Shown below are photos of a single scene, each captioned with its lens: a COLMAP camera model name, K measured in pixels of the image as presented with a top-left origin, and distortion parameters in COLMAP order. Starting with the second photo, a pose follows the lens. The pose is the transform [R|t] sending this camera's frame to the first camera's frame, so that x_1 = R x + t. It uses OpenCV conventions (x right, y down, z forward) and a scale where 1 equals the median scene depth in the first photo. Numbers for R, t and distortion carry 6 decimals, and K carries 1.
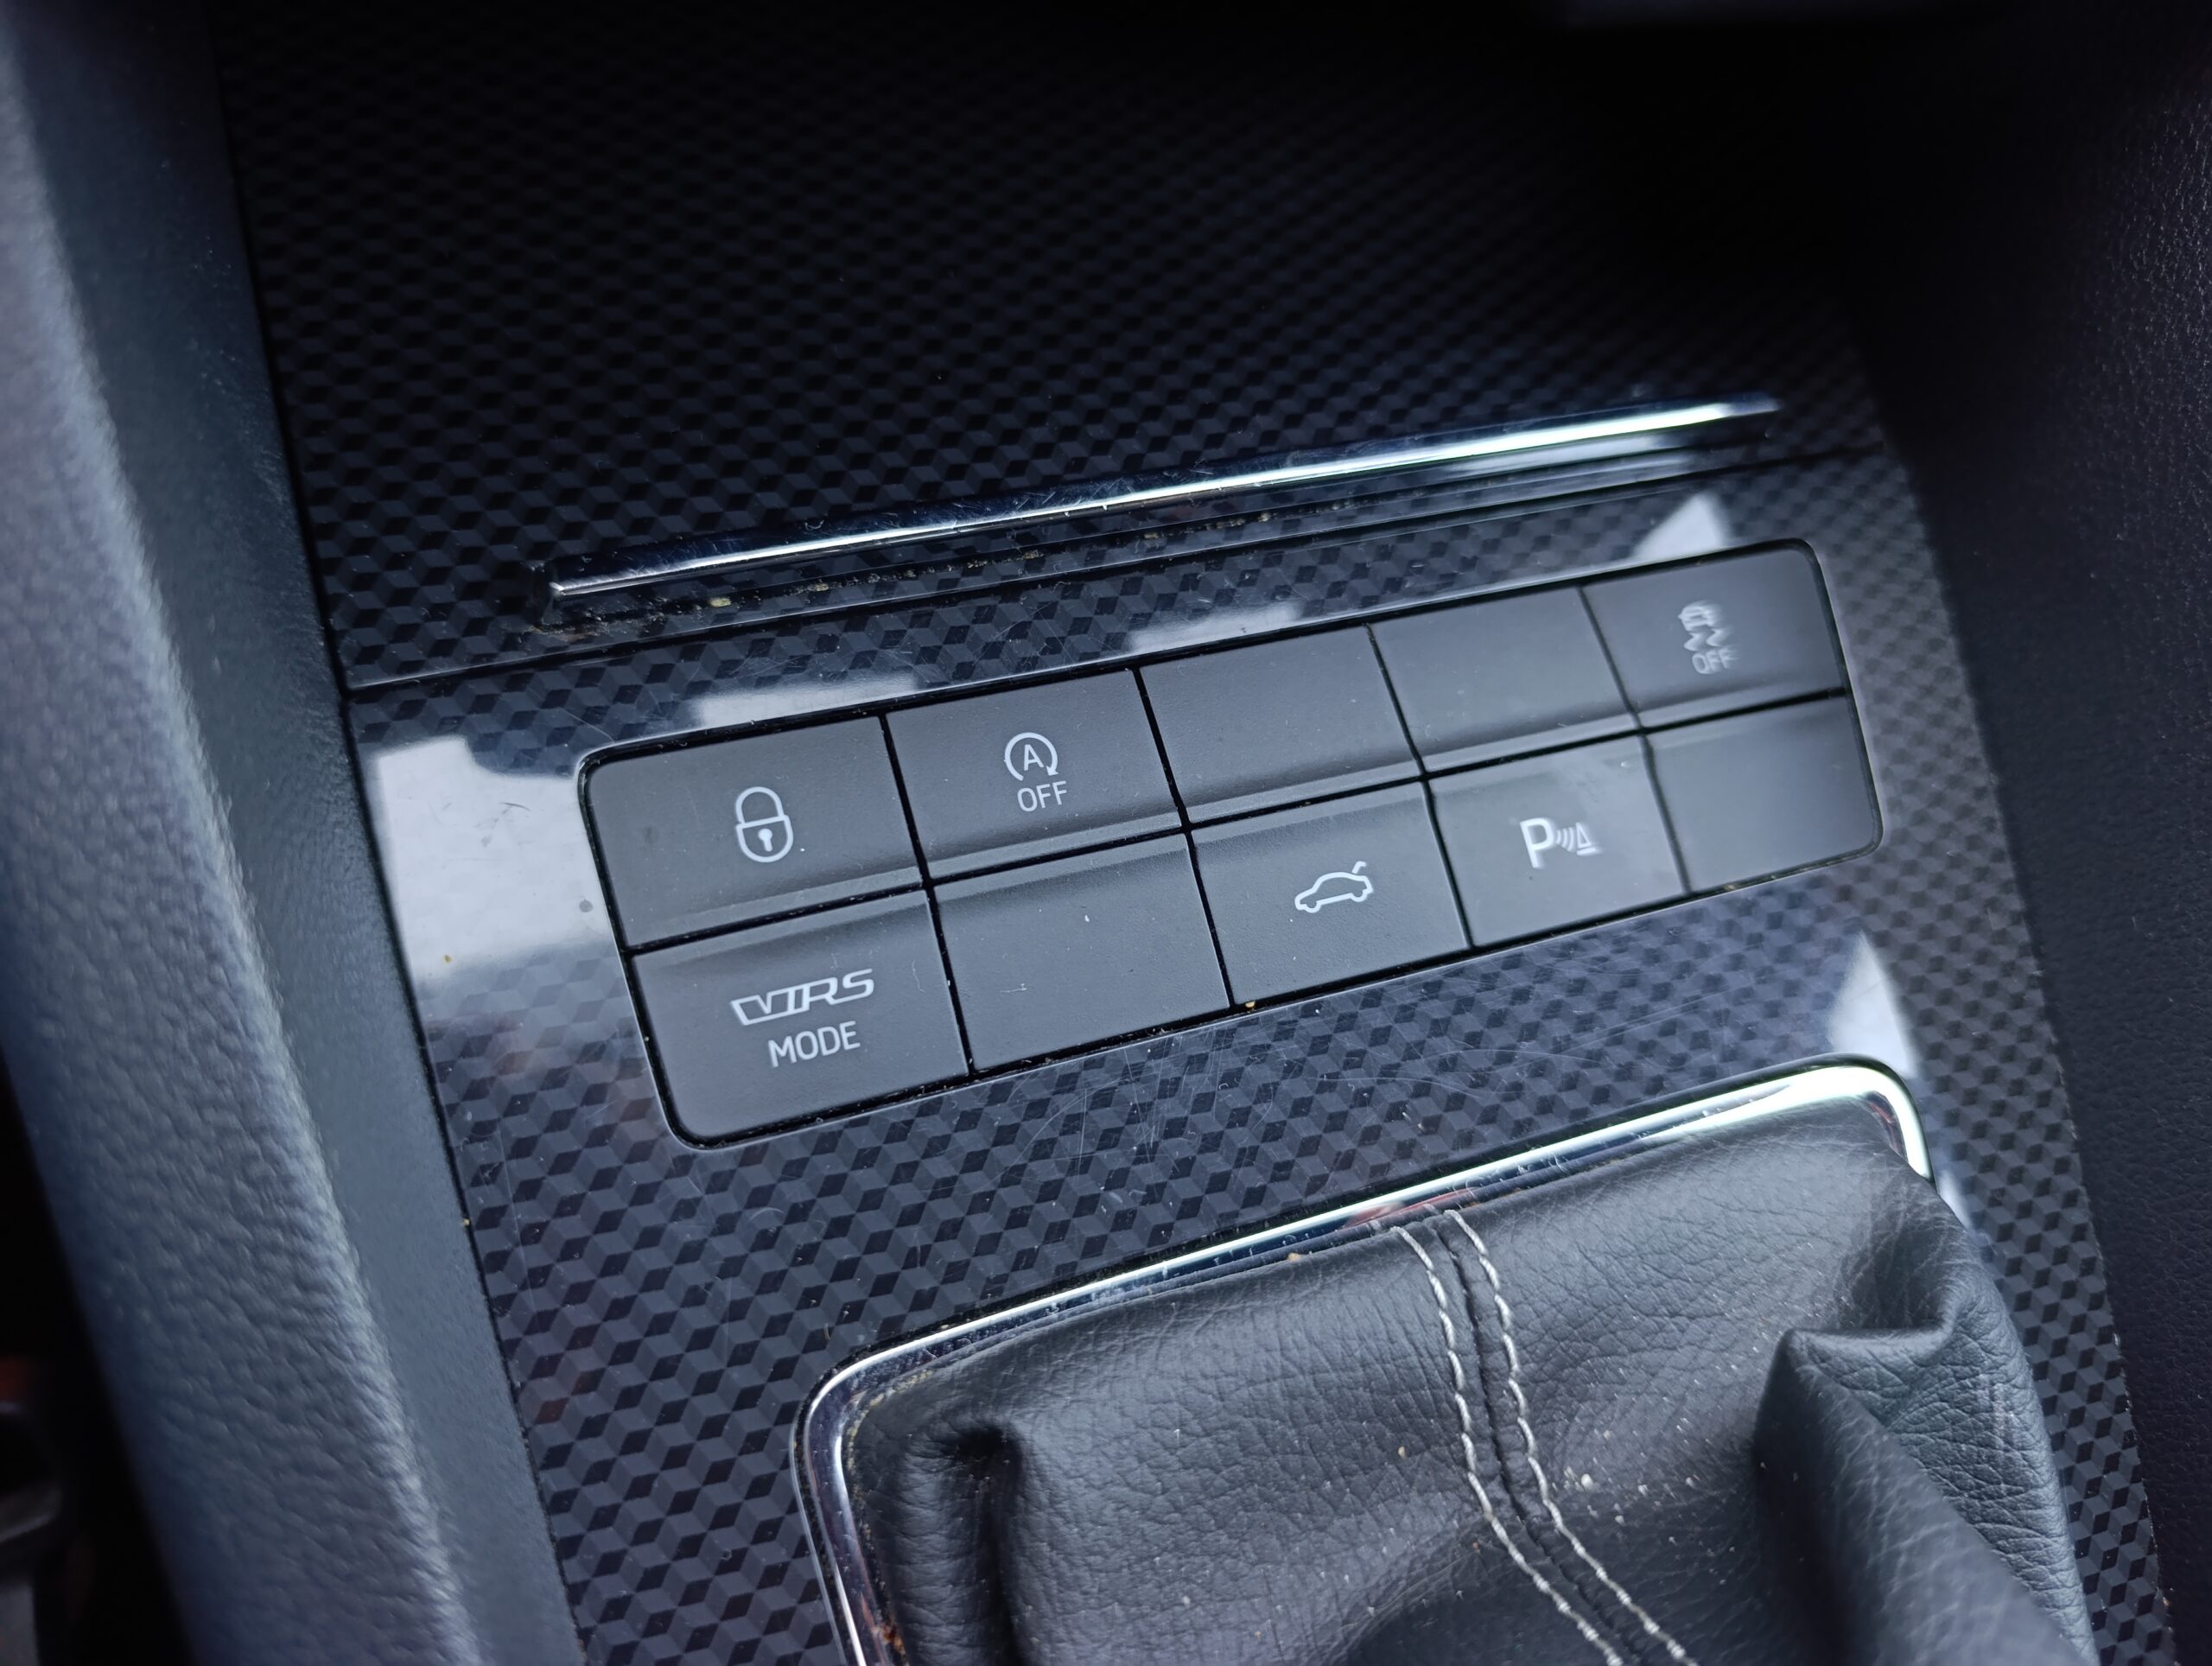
lens RADIAL K [[1587.0, 0, 1107.4], [0, 1587.0, 874.4], [0, 0, 1]] dist [0.002882, -0.142434]
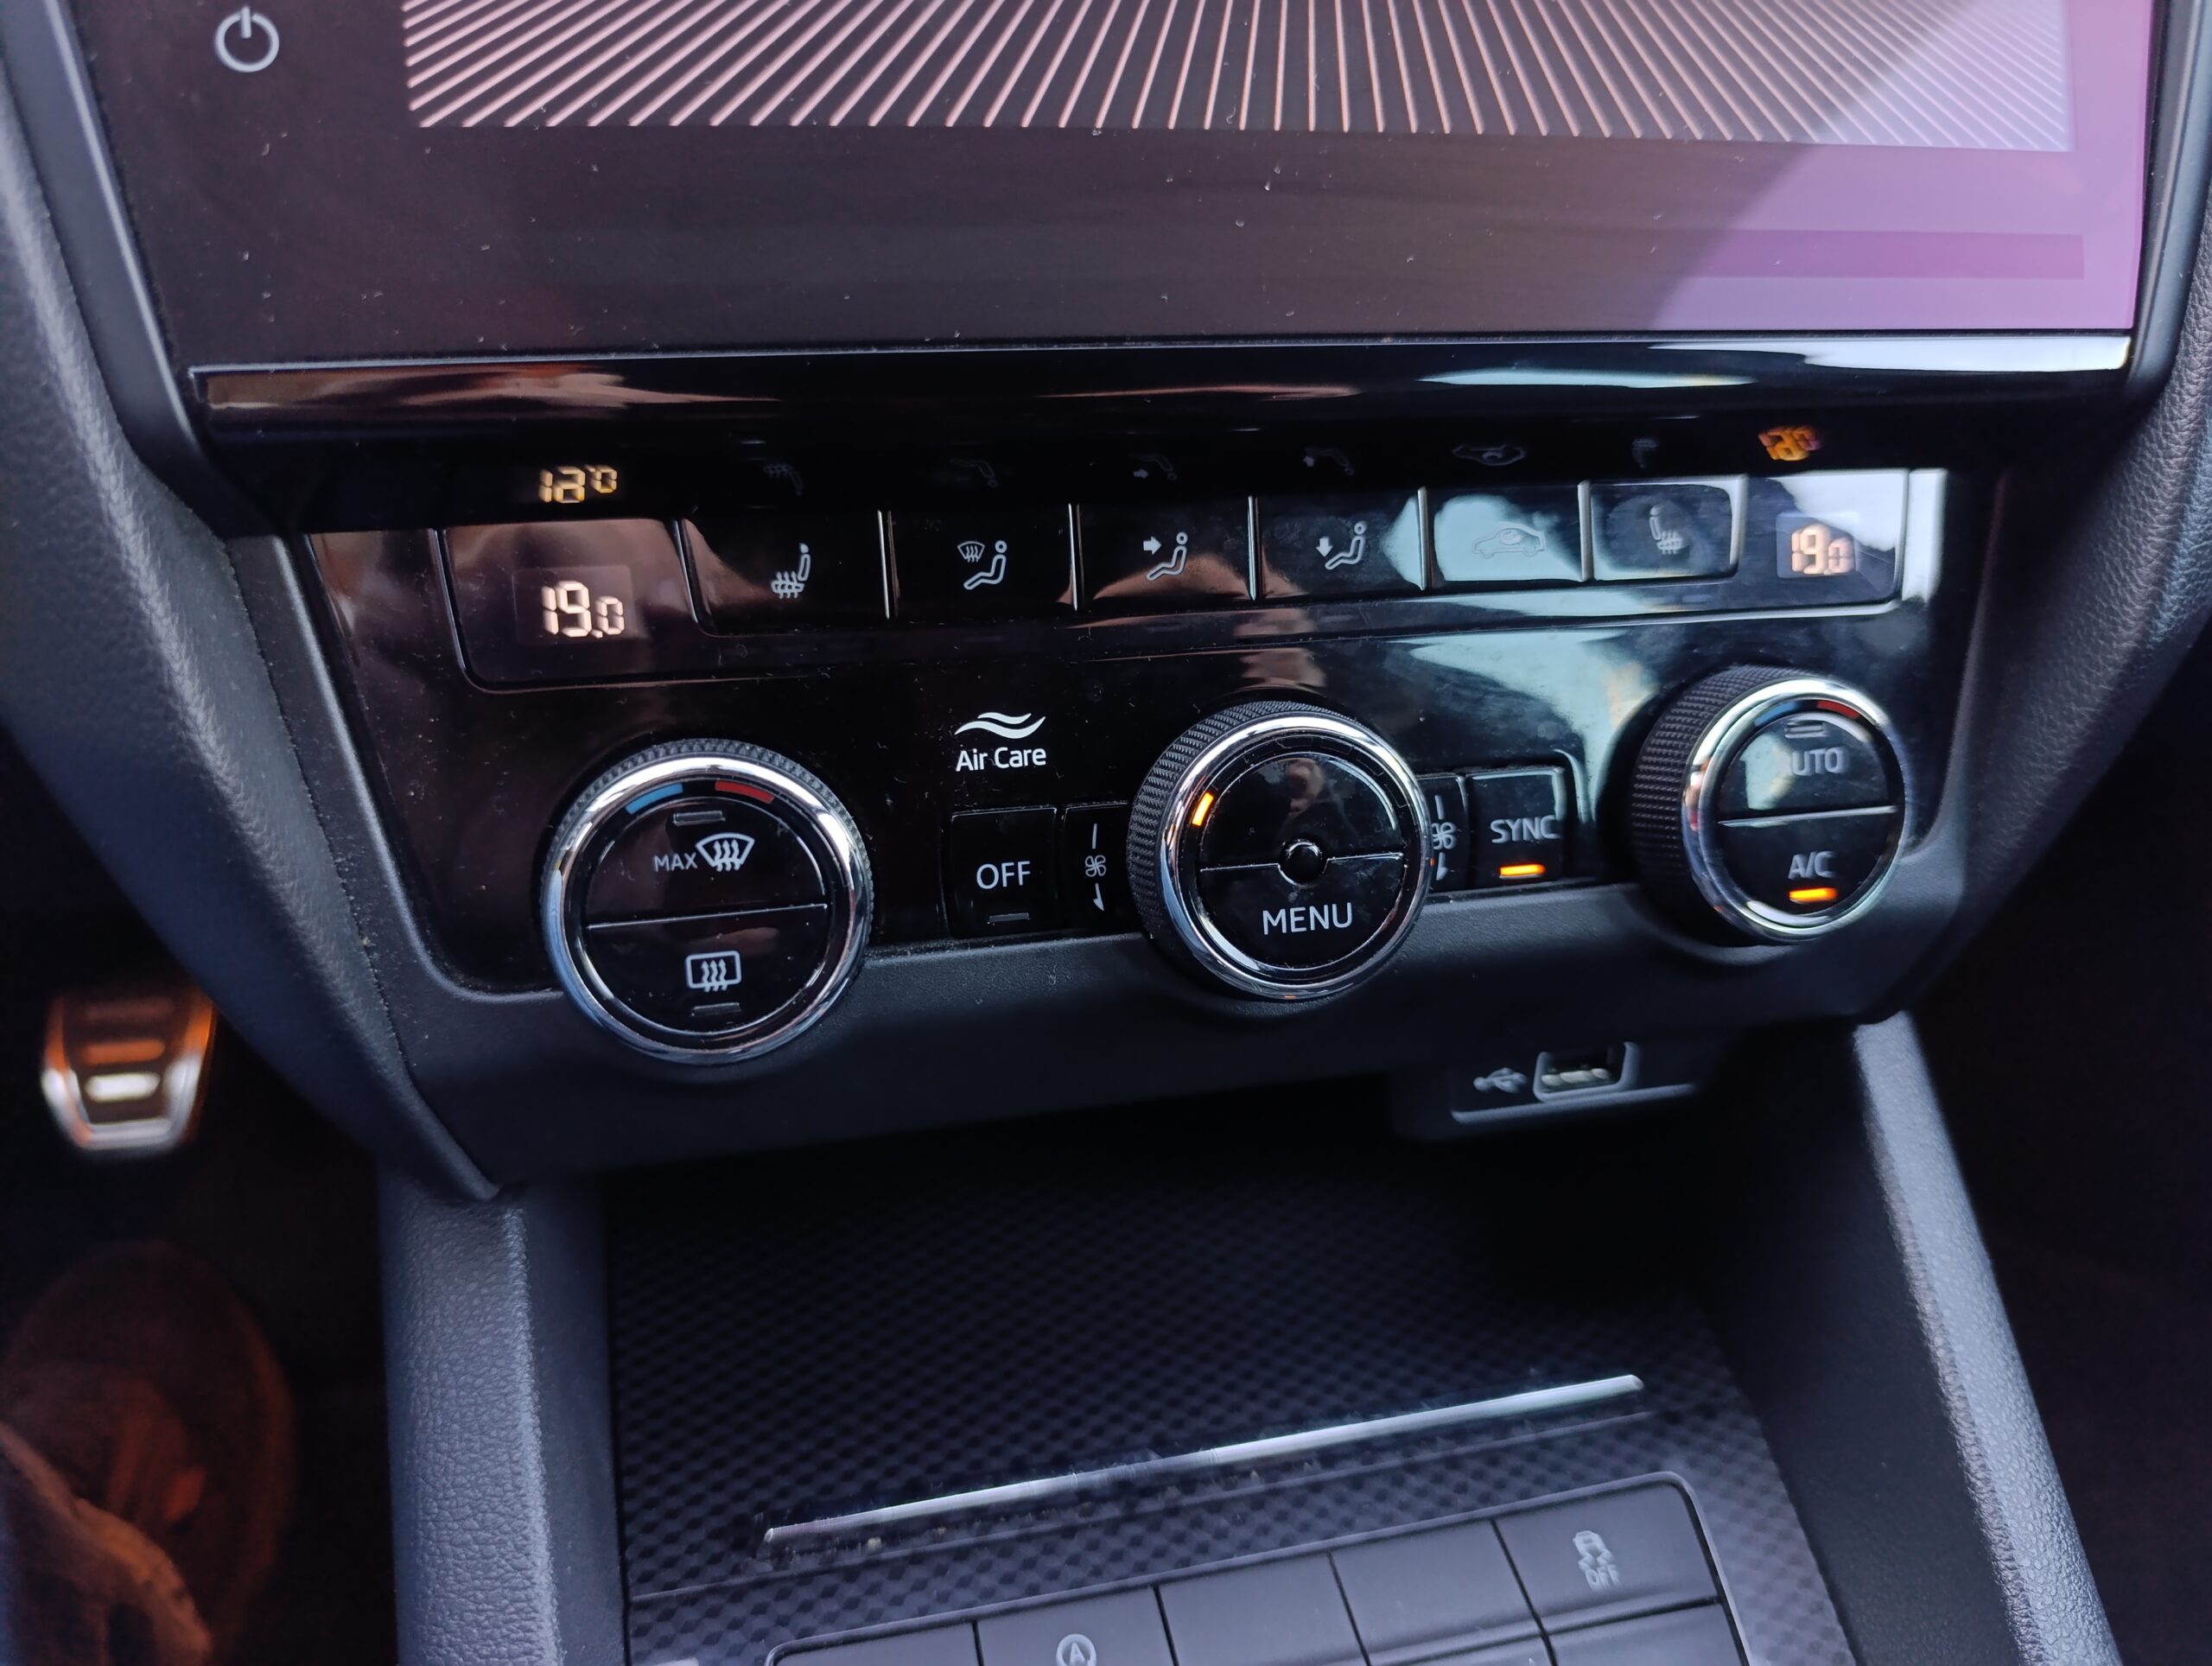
lens RADIAL K [[1619.0, 0, 1106.0], [0, 1619.0, 833.0], [0, 0, 1]] dist [0.000871, -0.076845]
pose [[0.988734, -0.074389, -0.129886, 0.217608], [-0.012107, 0.825166, -0.564761, 0.132066], [0.149190, 0.559971, 0.814969, -0.577931]]
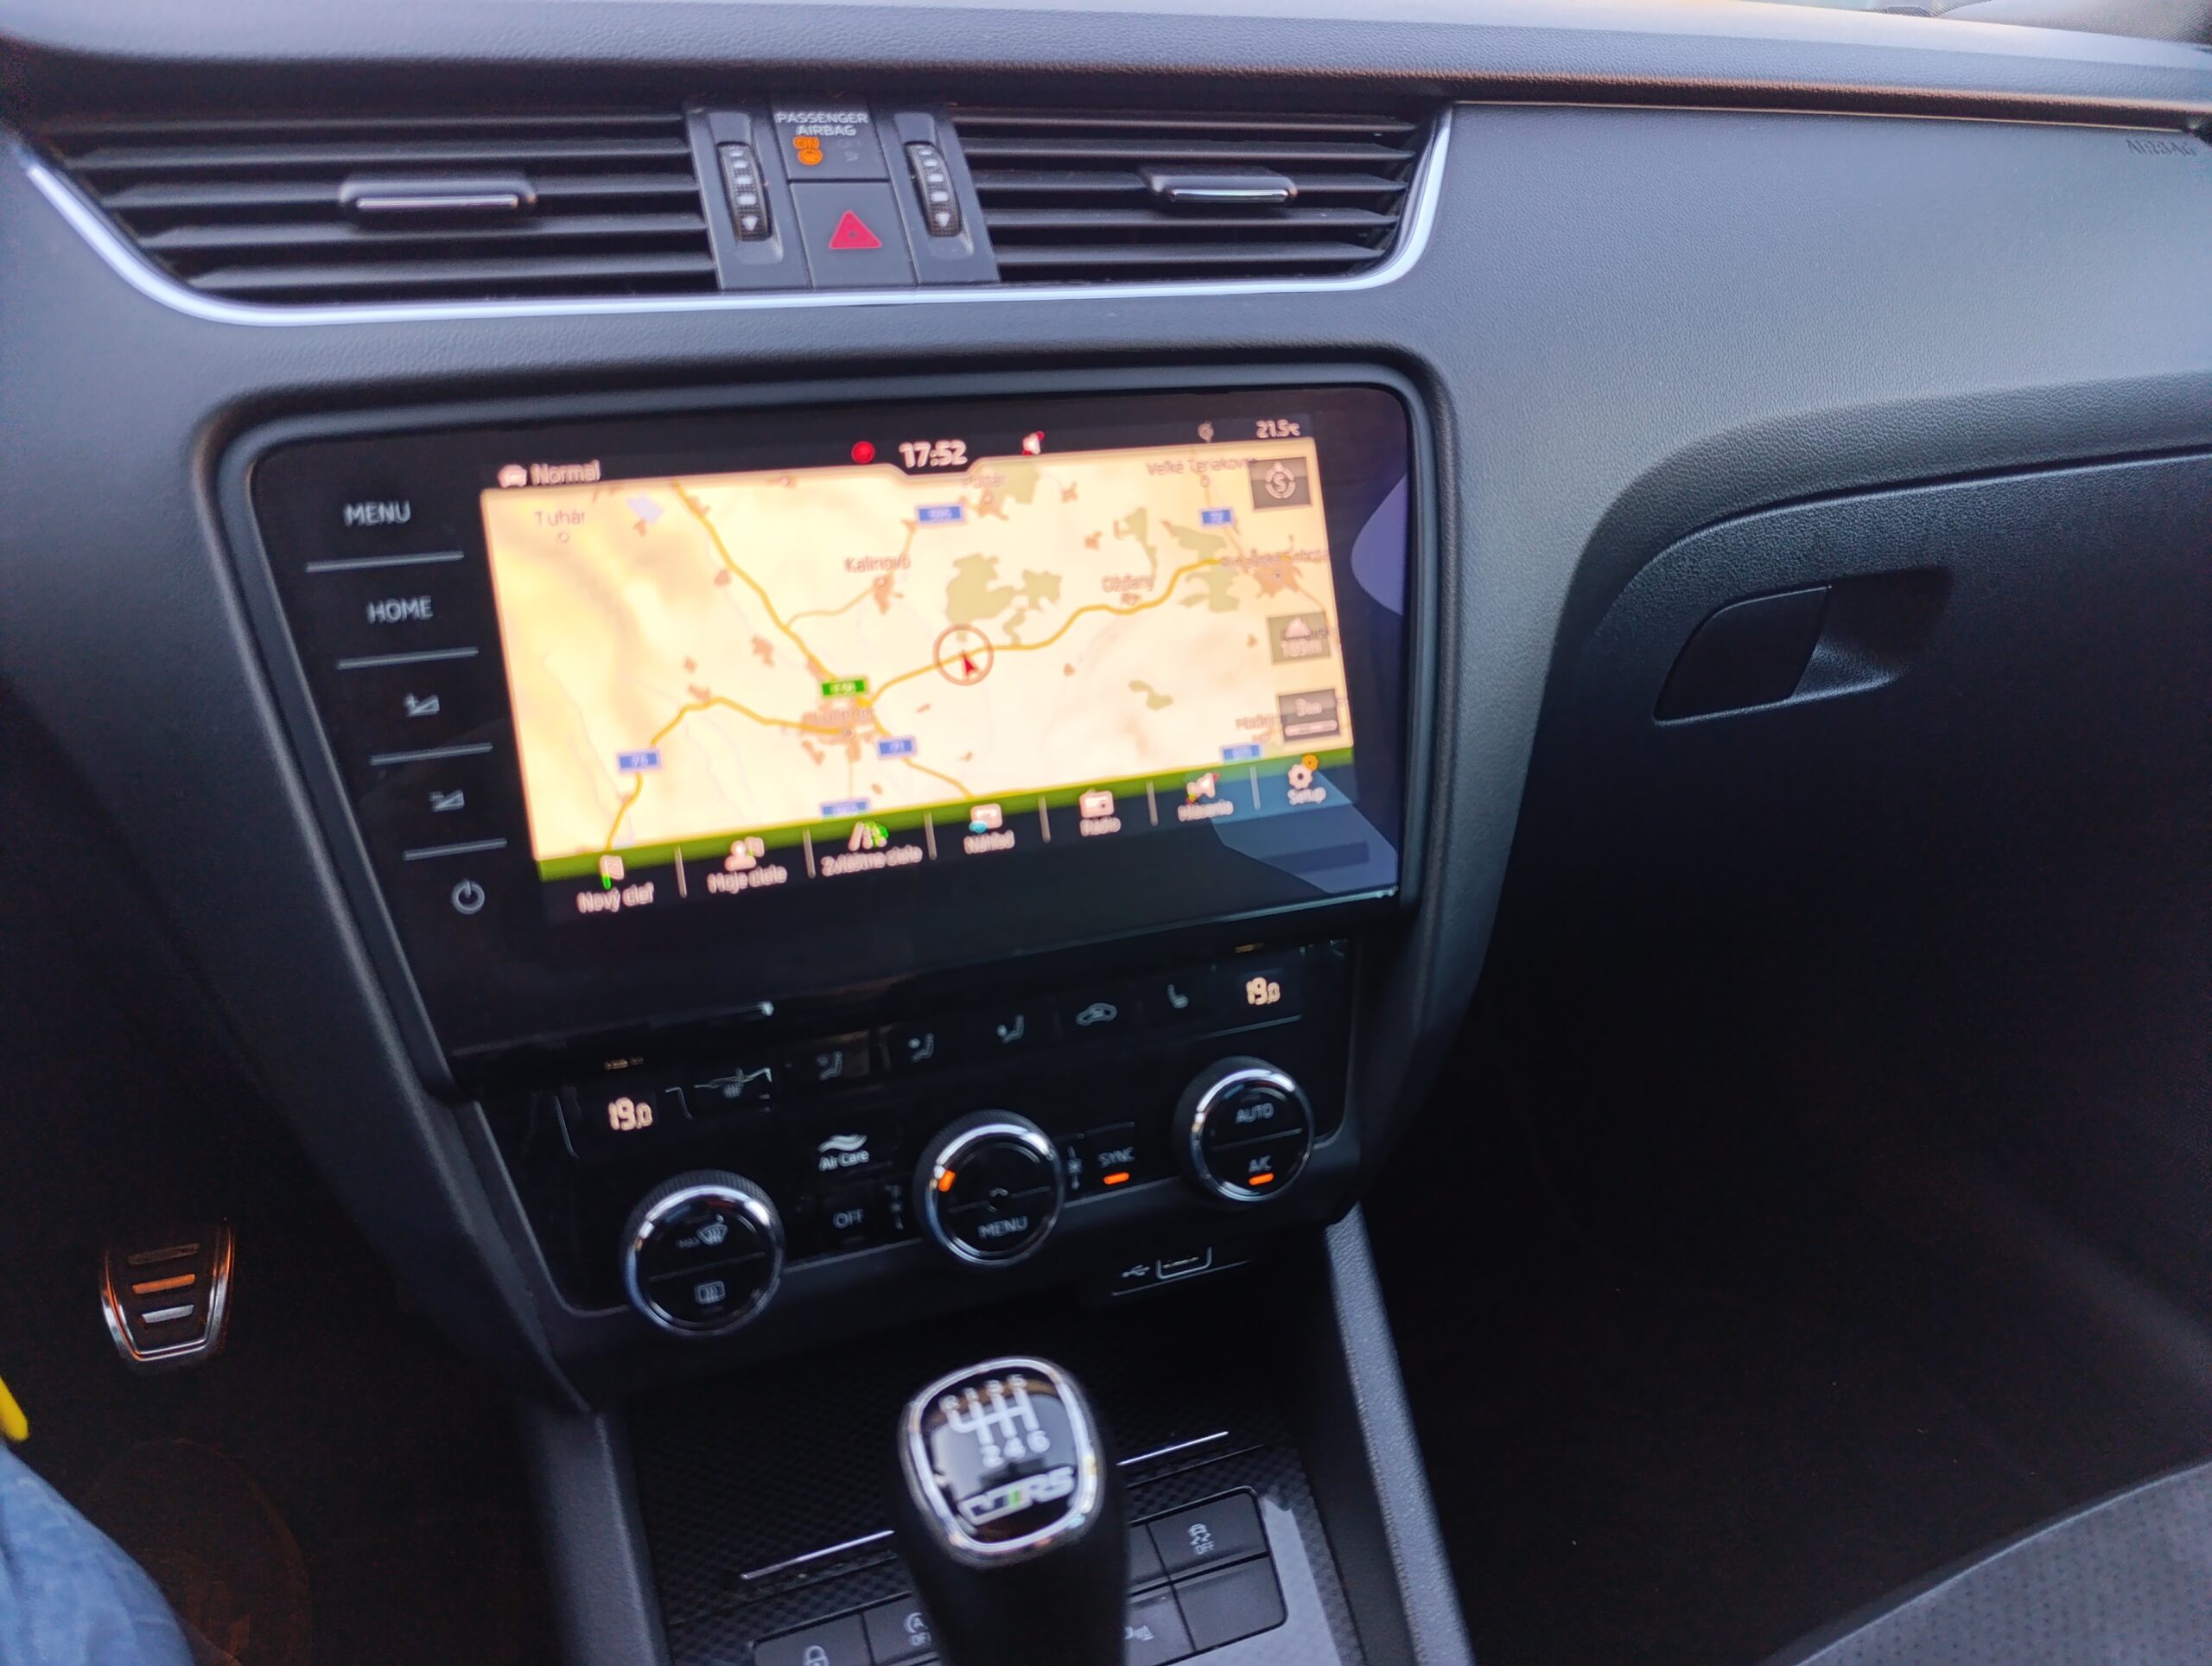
lens RADIAL K [[1542.5, 0, 1109.6], [0, 1542.5, 809.4], [0, 0, 1]] dist [0.034123, -0.081513]
pose [[0.988278, -0.151501, -0.018817, 0.515008], [0.109358, 0.788540, -0.605182, 0.446243], [0.106524, 0.596030, 0.795865, -1.799272]]
